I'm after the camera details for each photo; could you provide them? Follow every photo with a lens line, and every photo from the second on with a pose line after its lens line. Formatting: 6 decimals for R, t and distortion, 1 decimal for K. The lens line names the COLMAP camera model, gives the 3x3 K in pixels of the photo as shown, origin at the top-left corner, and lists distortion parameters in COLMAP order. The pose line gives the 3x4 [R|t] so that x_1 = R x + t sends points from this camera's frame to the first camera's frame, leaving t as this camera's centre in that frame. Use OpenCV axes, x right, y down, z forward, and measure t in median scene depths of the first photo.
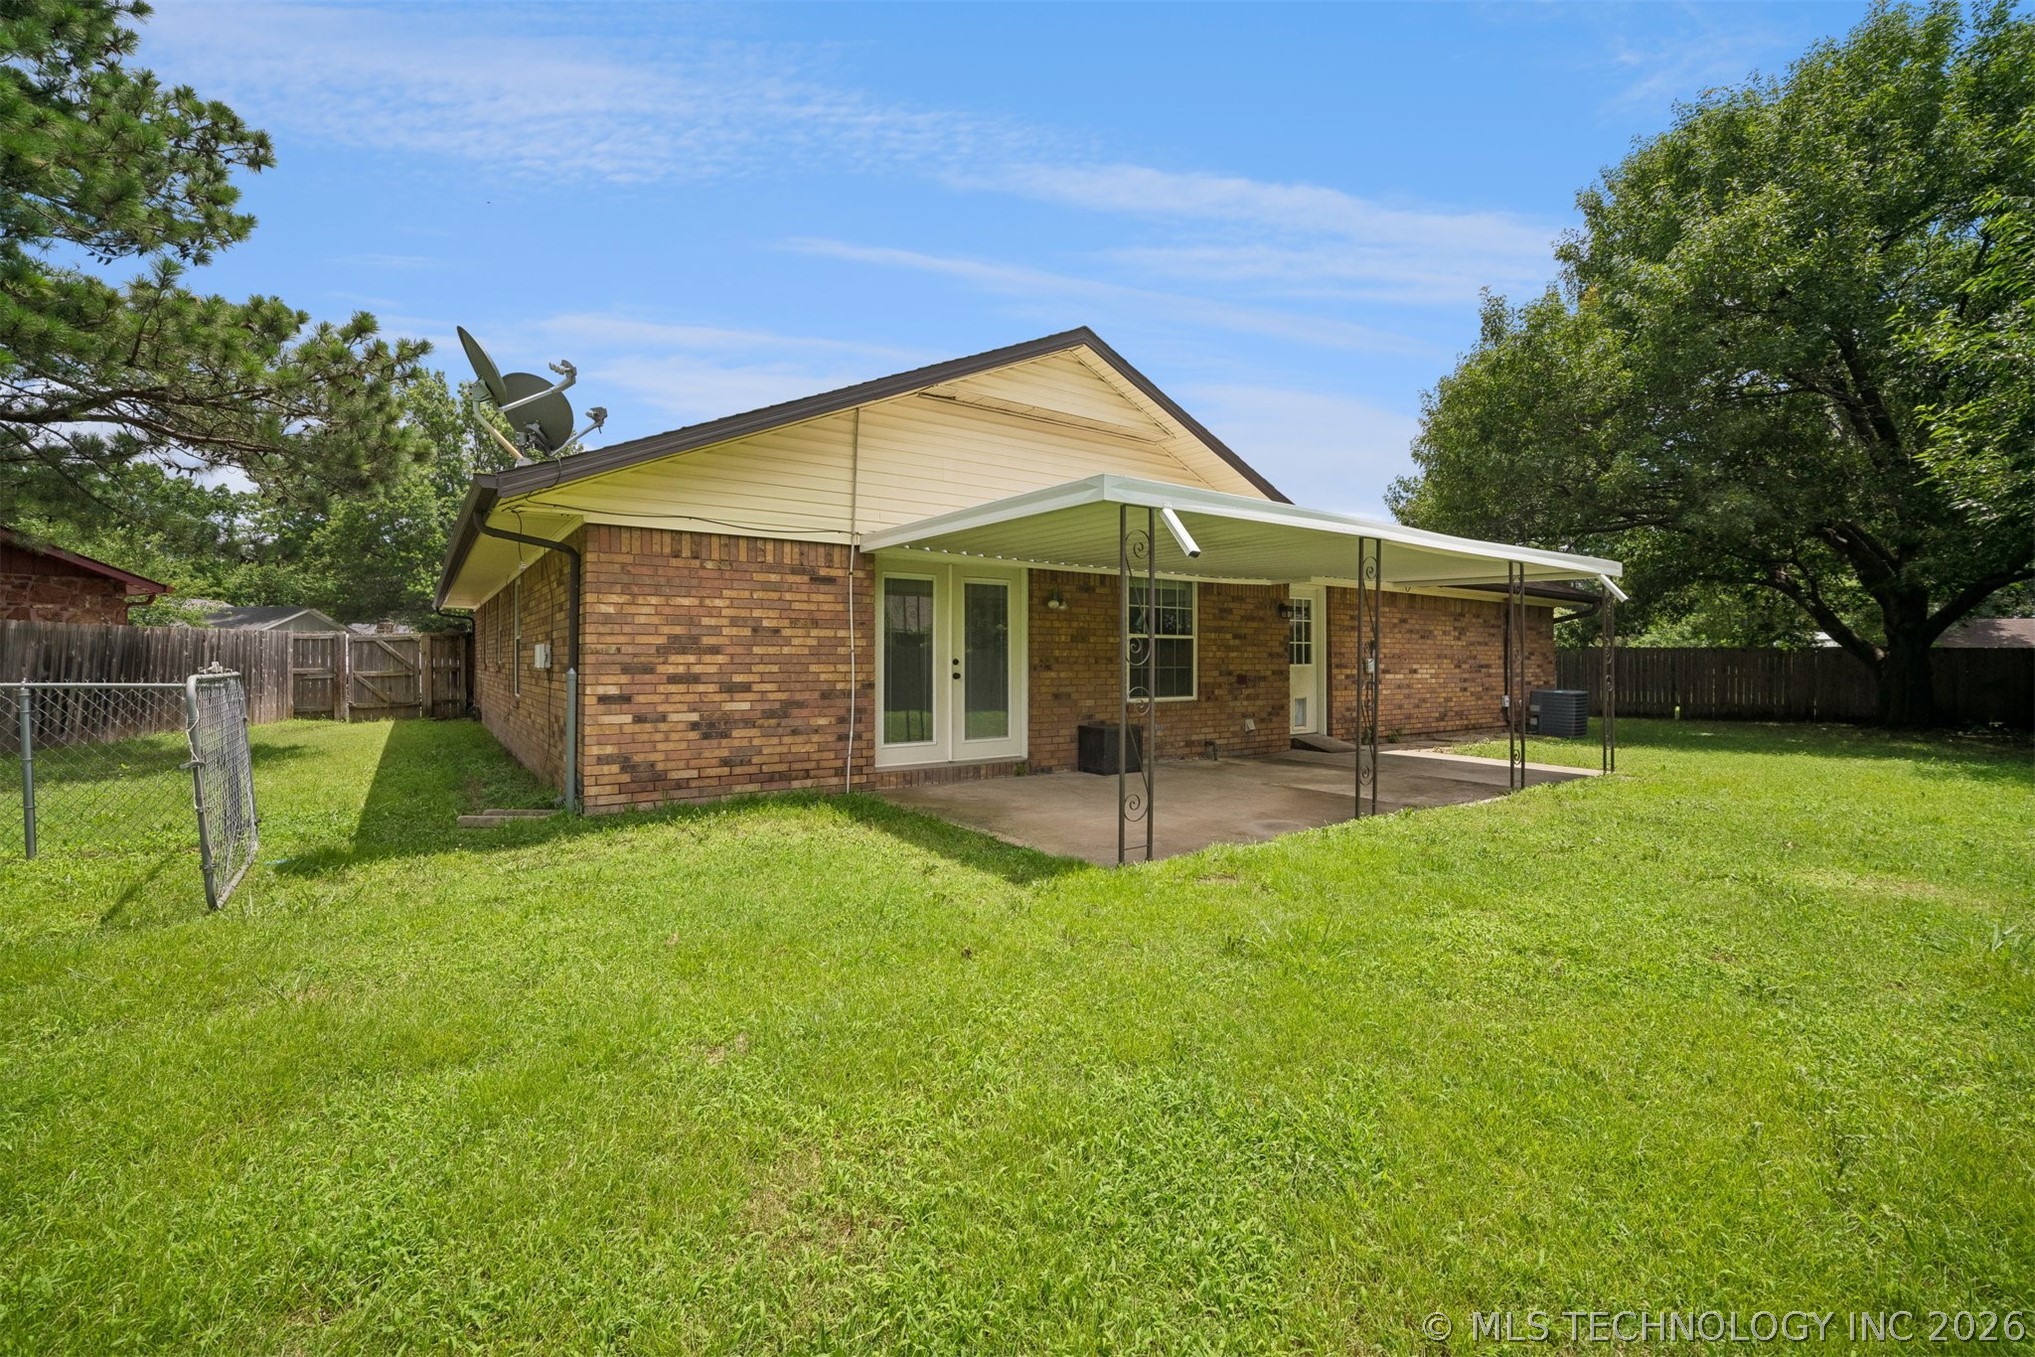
lens RADIAL K [[827.4, 0, 1021.5], [0, 827.4, 646.4], [0, 0, 1]] dist [-0.007827, 0.000462]
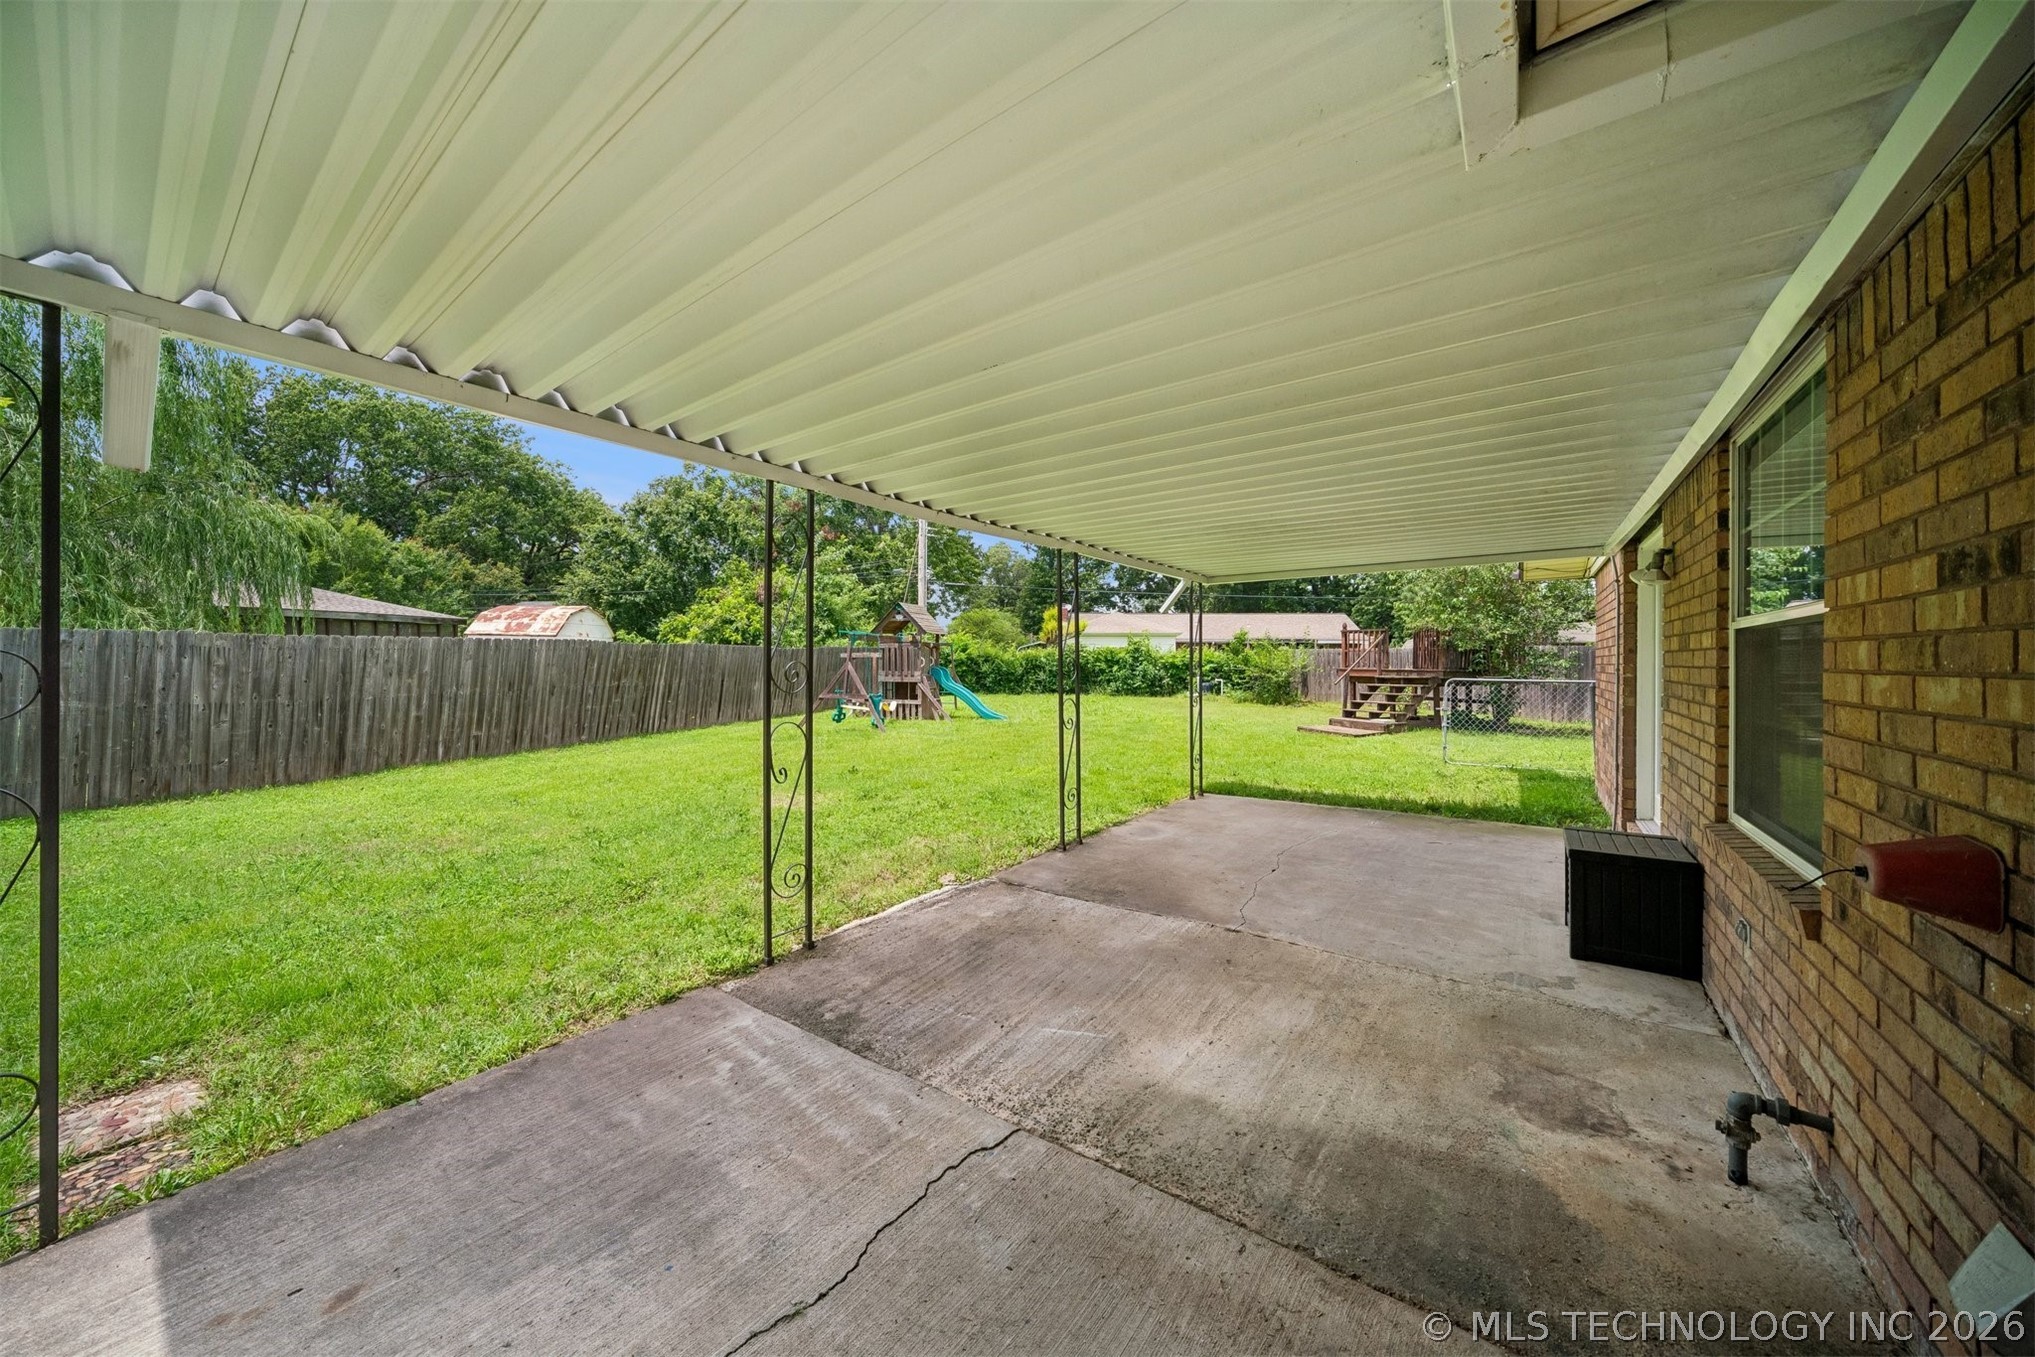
lens RADIAL K [[715.9, 0, 1007.9], [0, 715.9, 672.3], [0, 0, 1]] dist [-0.021404, 0.004995]
pose [[-0.950132, -0.002226, -0.311840, 0.449523], [-0.002912, 0.999994, 0.001732, 0.006118], [0.311834, 0.002553, -0.950133, 1.063608]]
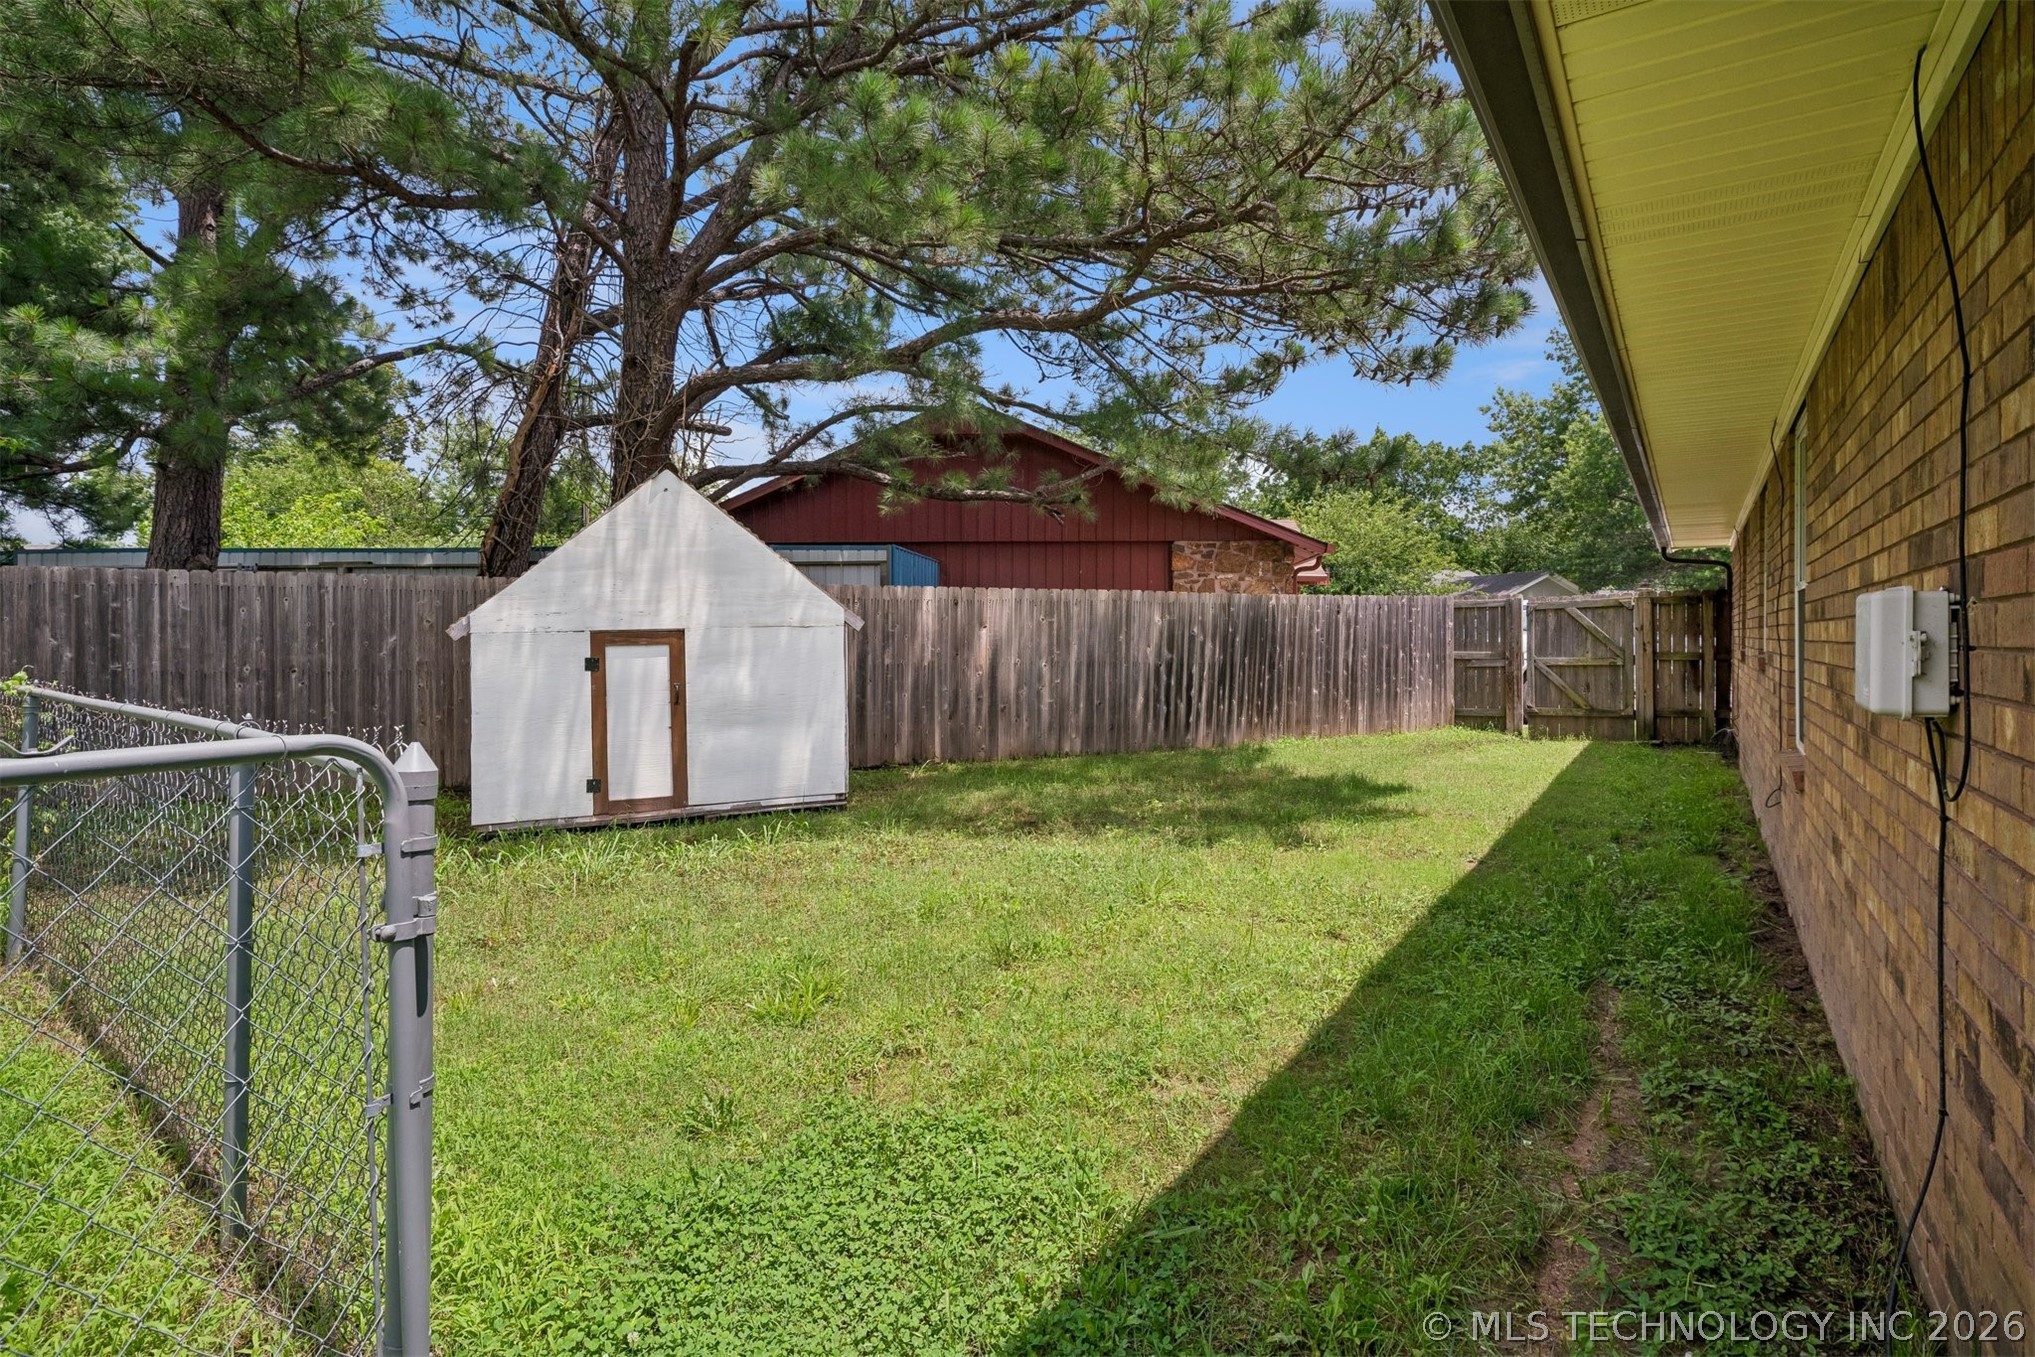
lens RADIAL K [[1041.8, 0, 1013.1], [0, 1041.8, 637.3], [0, 0, 1]] dist [0.020886, 0.000172]
pose [[0.354901, 0.003863, -0.934896, -0.310926], [0.015333, 0.999833, 0.009952, 0.002207], [0.934778, -0.017867, 0.354783, 0.527873]]
